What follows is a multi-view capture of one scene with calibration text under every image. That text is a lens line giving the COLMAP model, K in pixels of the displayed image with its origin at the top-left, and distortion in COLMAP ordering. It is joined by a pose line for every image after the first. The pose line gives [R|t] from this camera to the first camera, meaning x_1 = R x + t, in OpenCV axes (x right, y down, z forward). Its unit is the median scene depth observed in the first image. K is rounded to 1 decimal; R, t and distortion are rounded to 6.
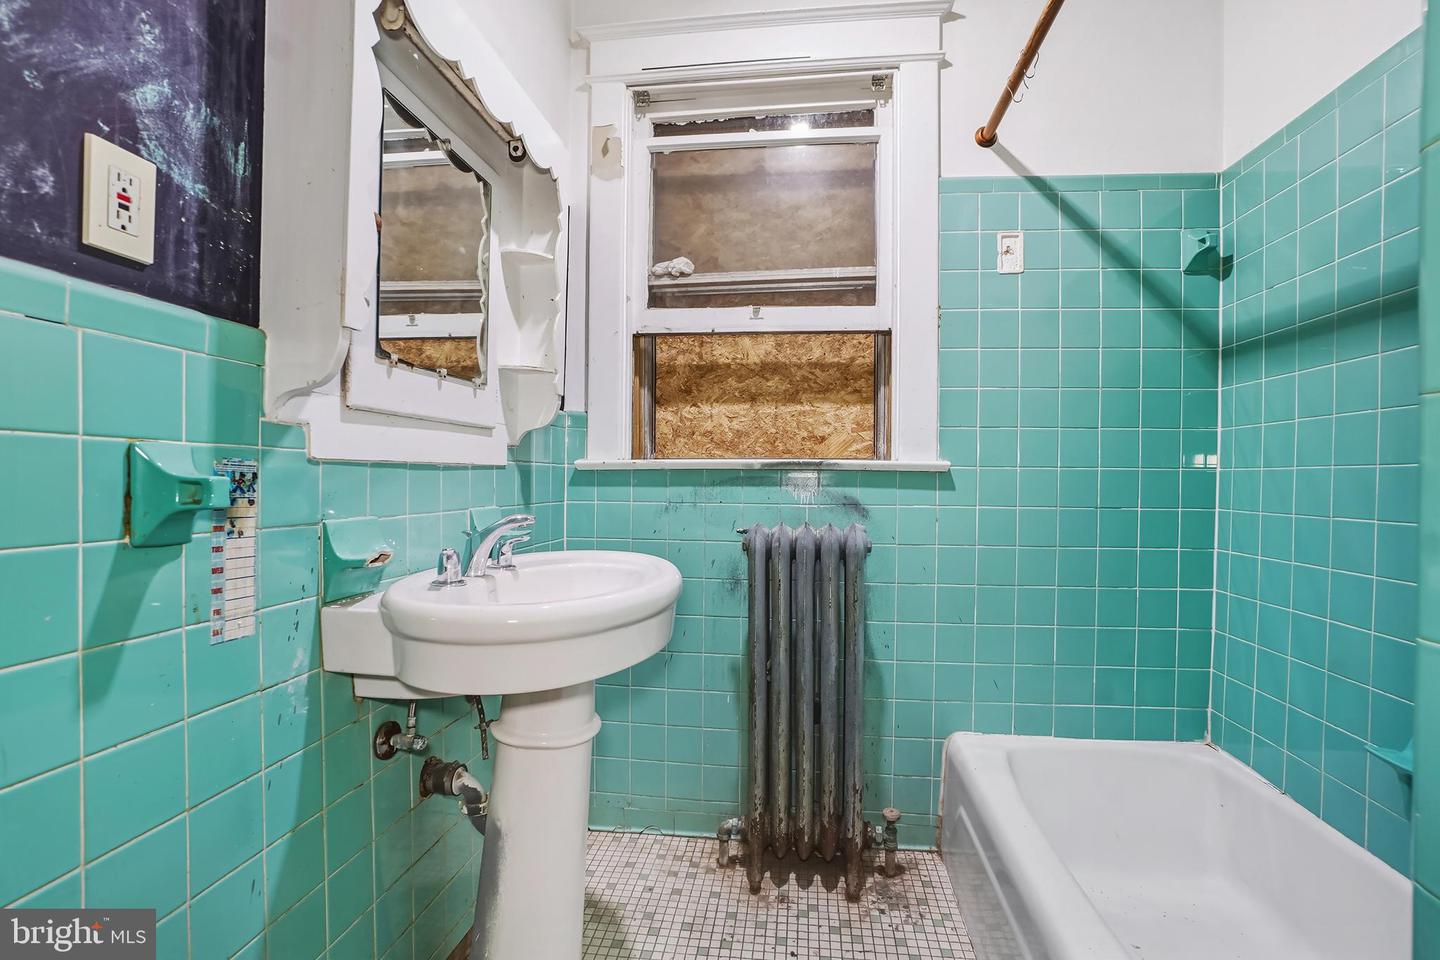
lens RADIAL K [[652.6, 0, 729.8], [0, 652.6, 497.4], [0, 0, 1]] dist [-0.066163, 0.023180]
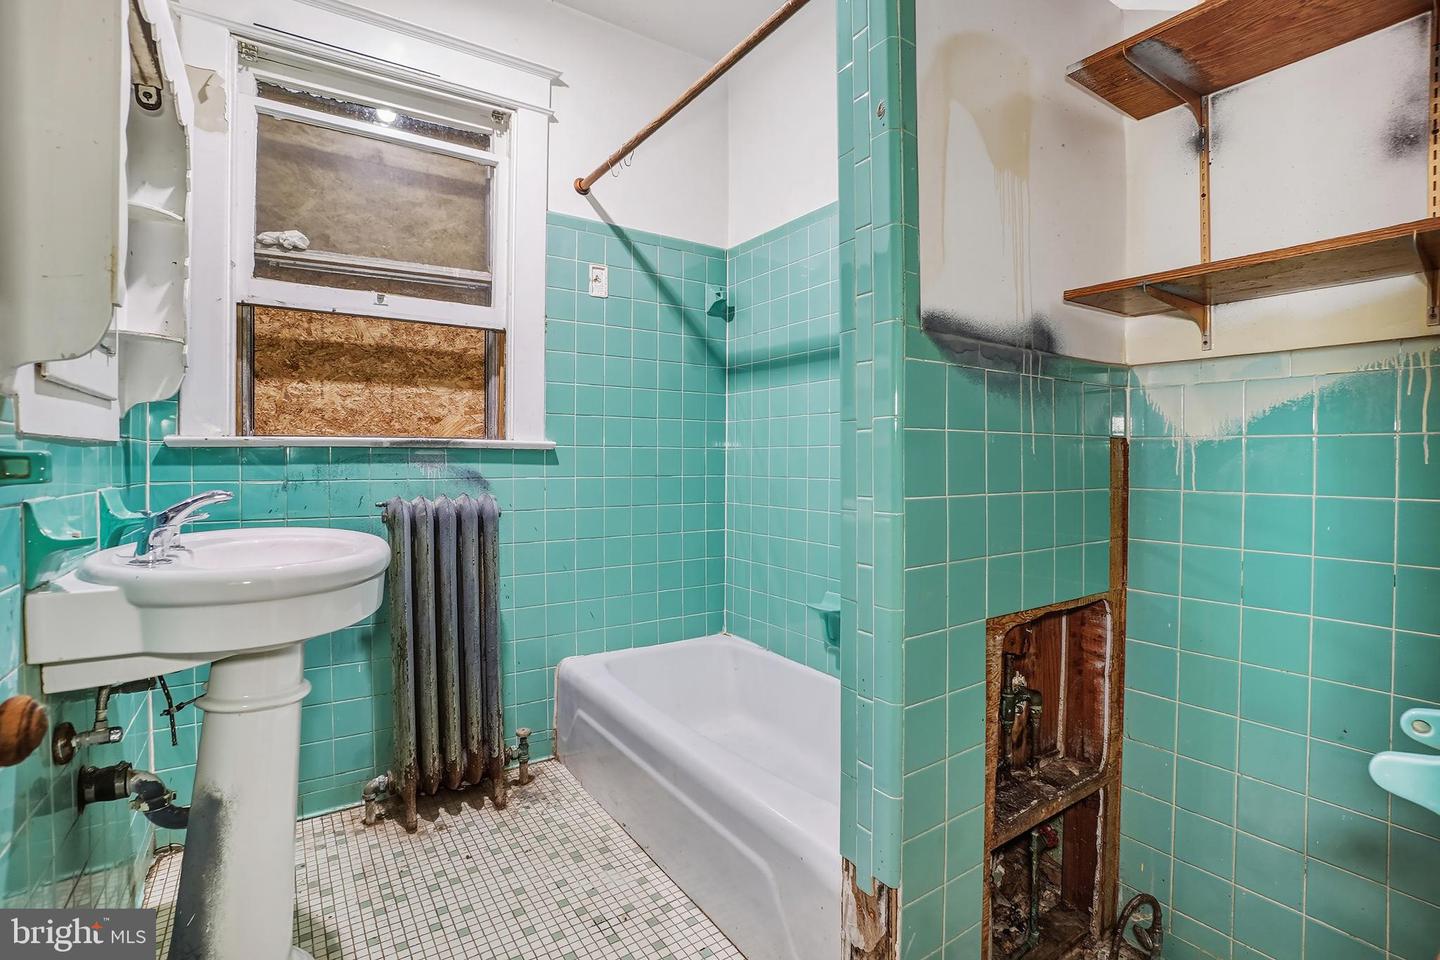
lens RADIAL K [[652.6, 0, 729.8], [0, 652.6, 497.4], [0, 0, 1]] dist [-0.066163, 0.023180]
pose [[0.757072, -0.042378, 0.651955, -0.220470], [0.020695, 0.998949, 0.040901, 0.007876], [-0.653003, -0.017473, 0.757154, -0.165590]]
